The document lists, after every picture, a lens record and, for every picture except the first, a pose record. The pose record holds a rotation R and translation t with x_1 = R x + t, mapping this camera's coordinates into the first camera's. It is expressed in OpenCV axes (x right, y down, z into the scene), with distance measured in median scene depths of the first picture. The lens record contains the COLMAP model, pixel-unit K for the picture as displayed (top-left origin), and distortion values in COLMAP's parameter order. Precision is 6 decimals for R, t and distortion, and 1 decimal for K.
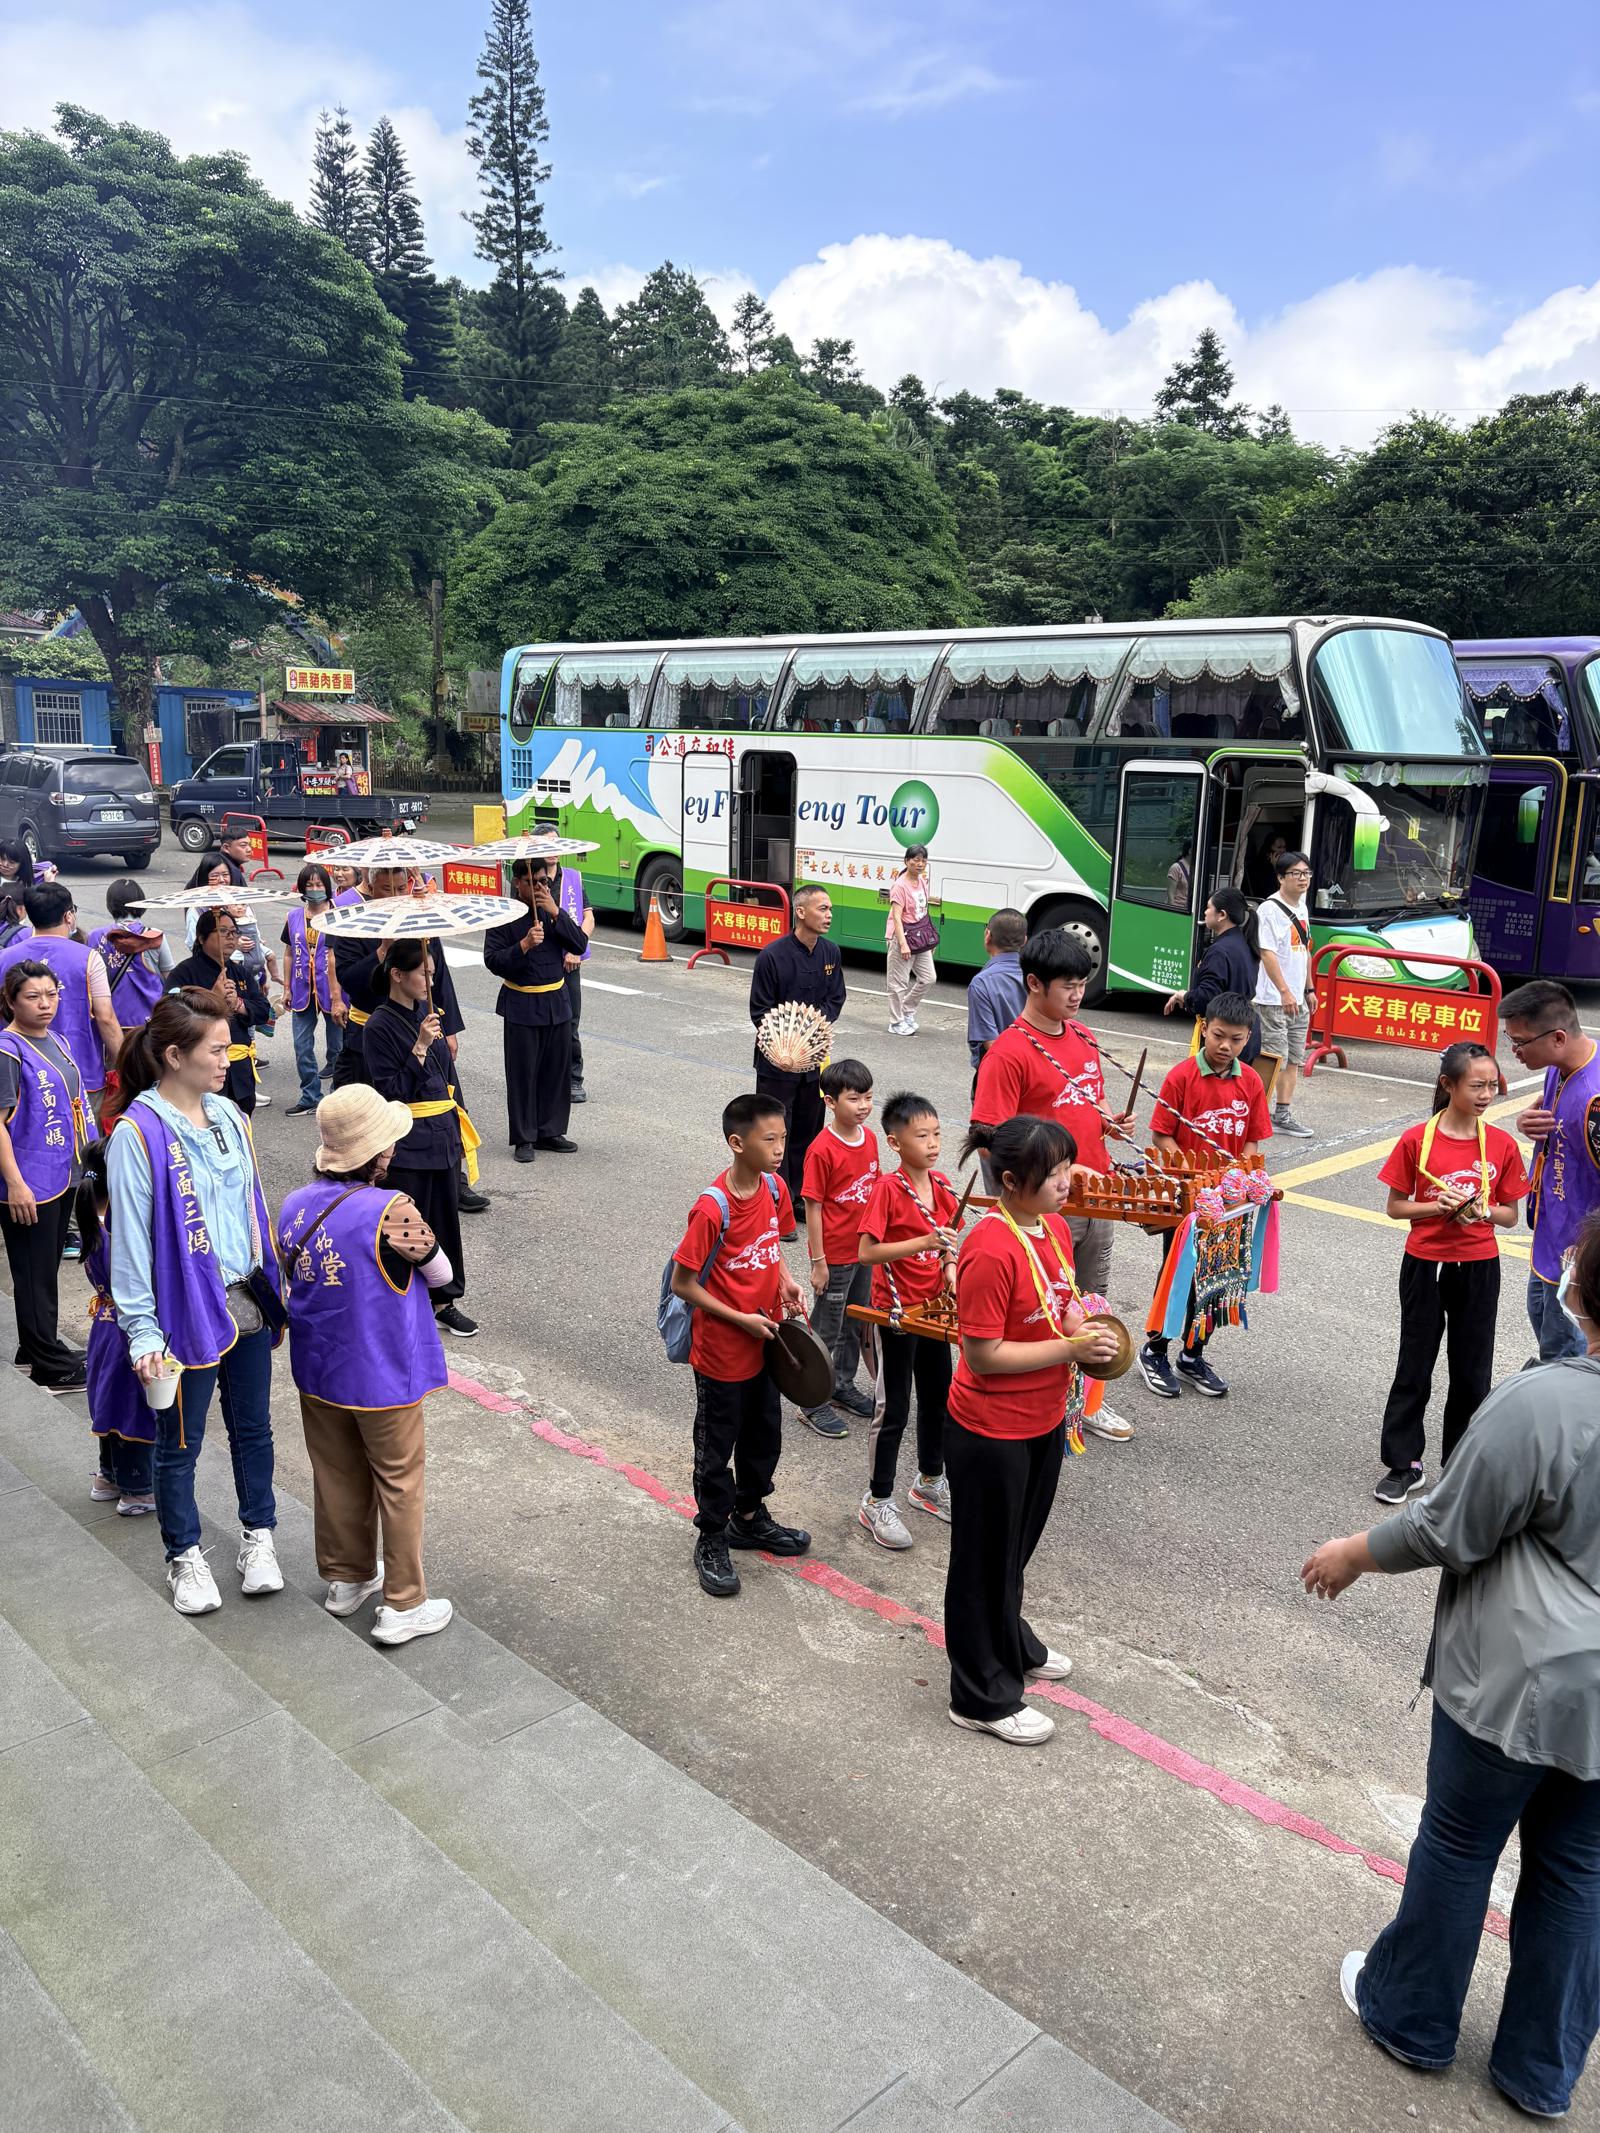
lens RADIAL K [[1608.1, 0, 800.0], [0, 1608.1, 1066.5], [0, 0, 1]] dist [0.001630, -0.001426]
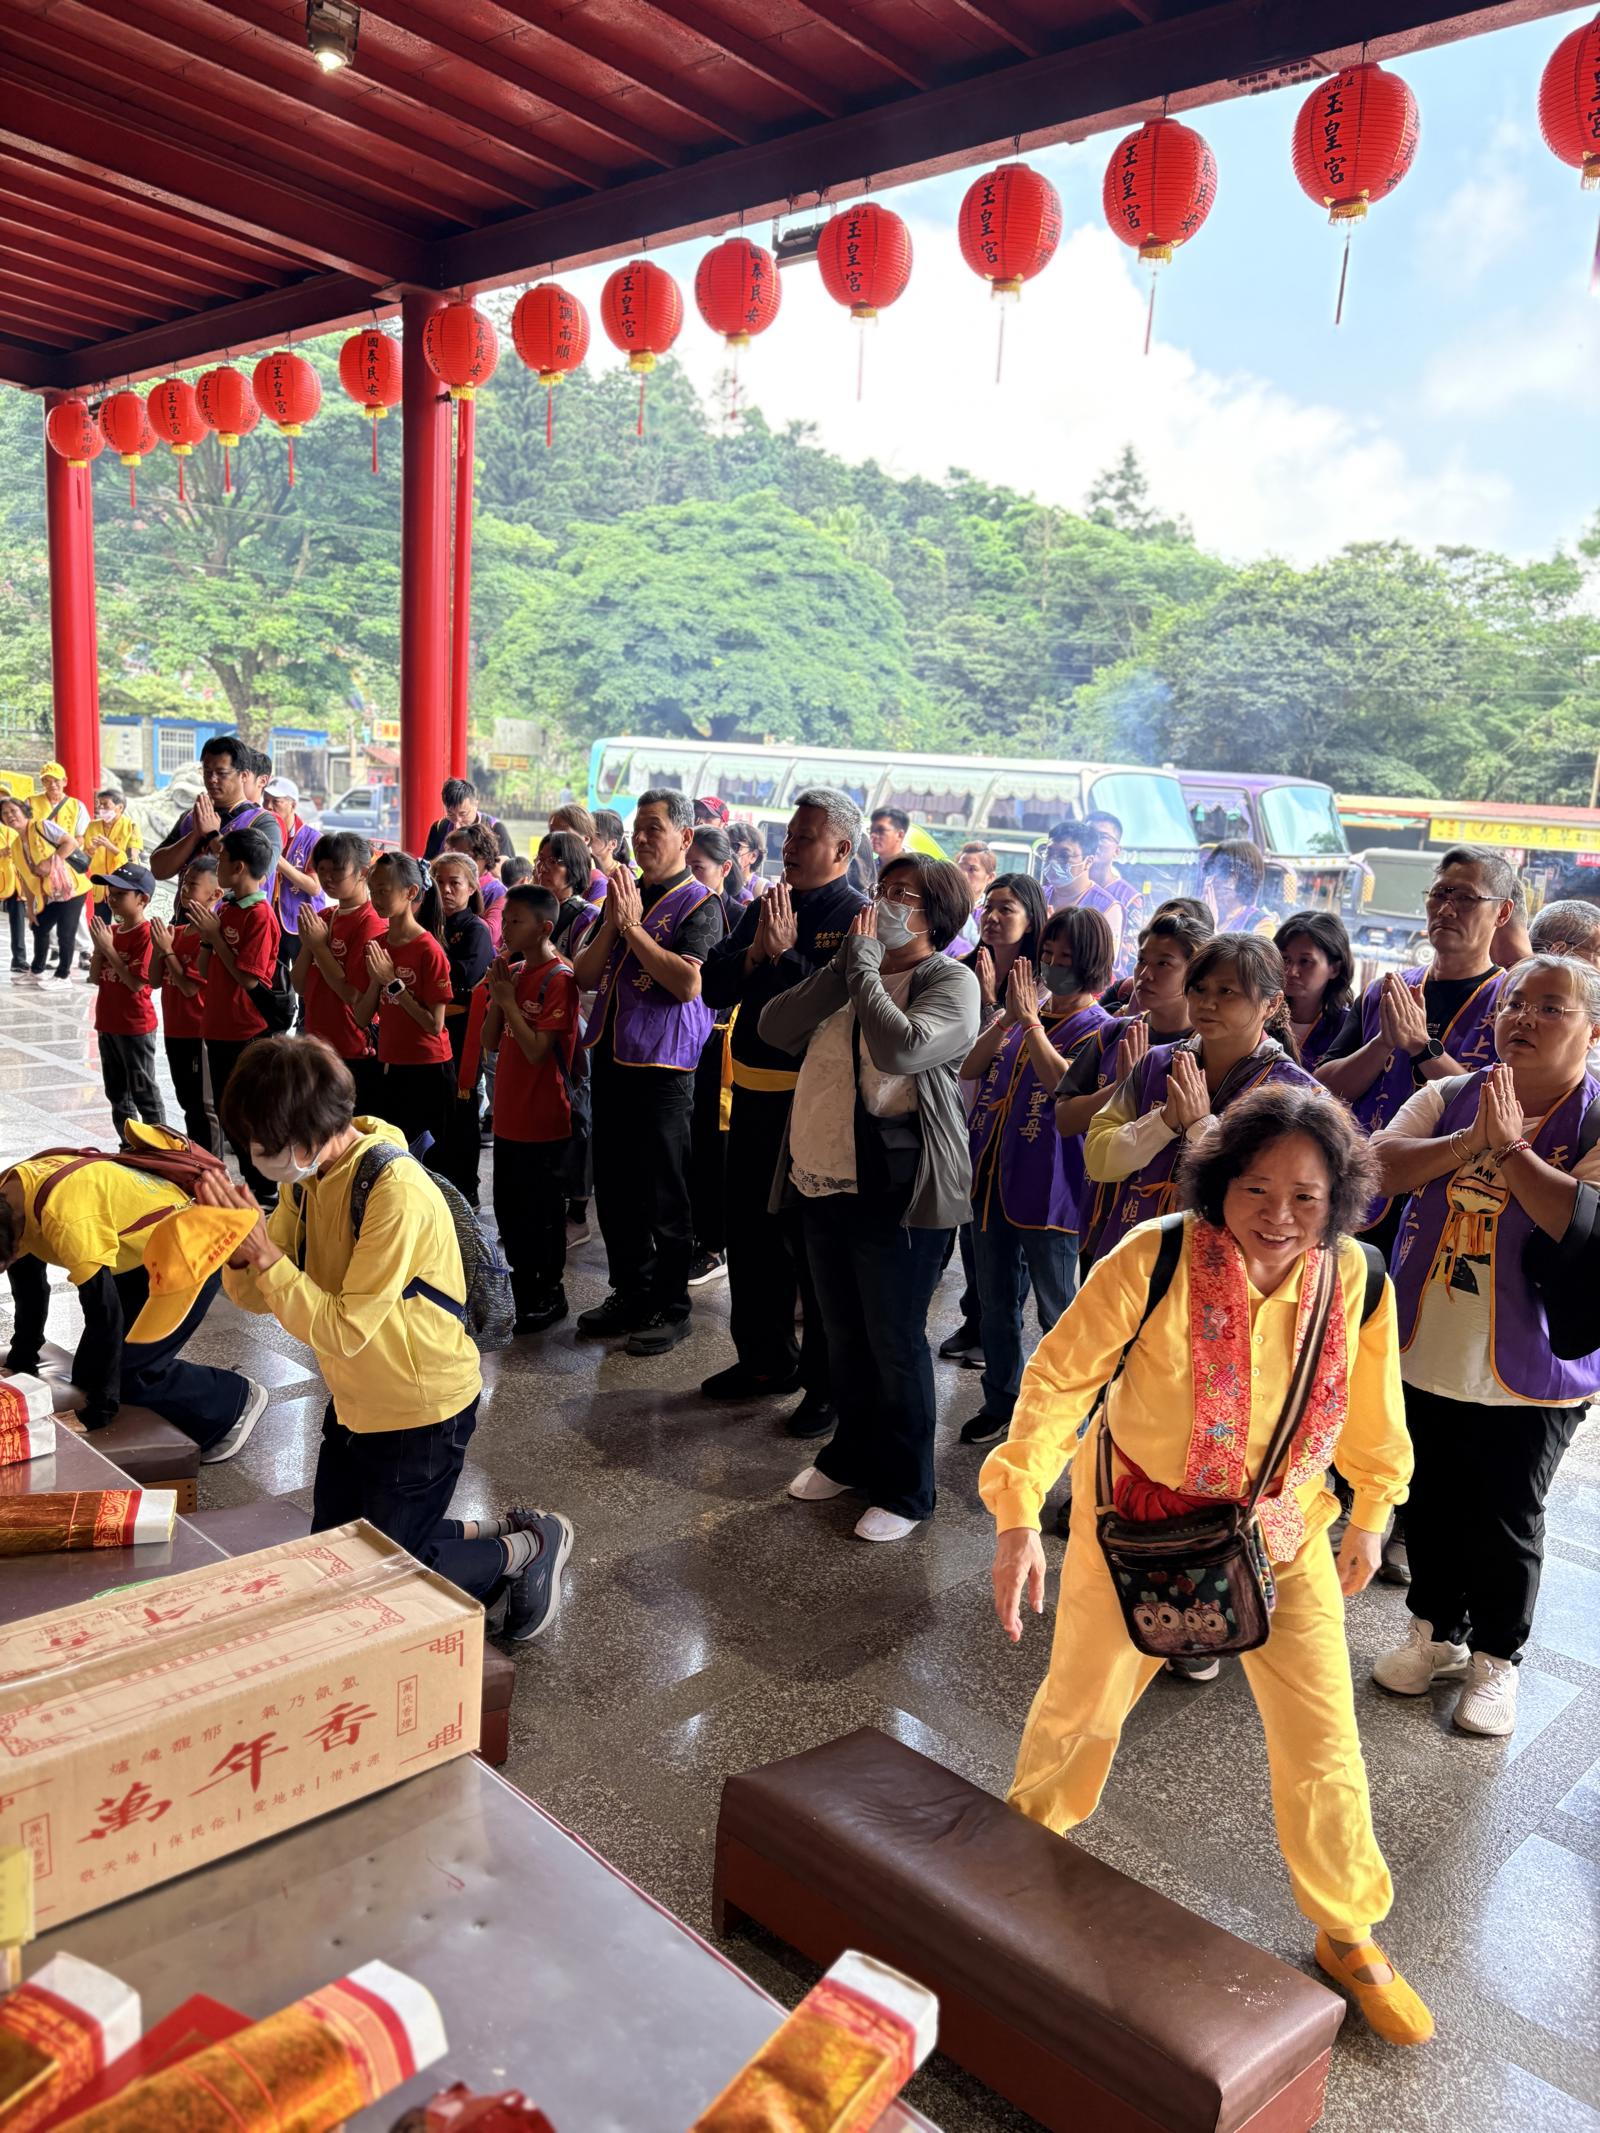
lens RADIAL K [[1608.1, 0, 800.0], [0, 1608.1, 1066.5], [0, 0, 1]] dist [0.001630, -0.001426]
pose [[0.998652, 0.034305, 0.038963, -0.021598], [-0.033735, 0.999316, -0.015181, 0.030203], [-0.039457, 0.013846, 0.999125, -0.255070]]
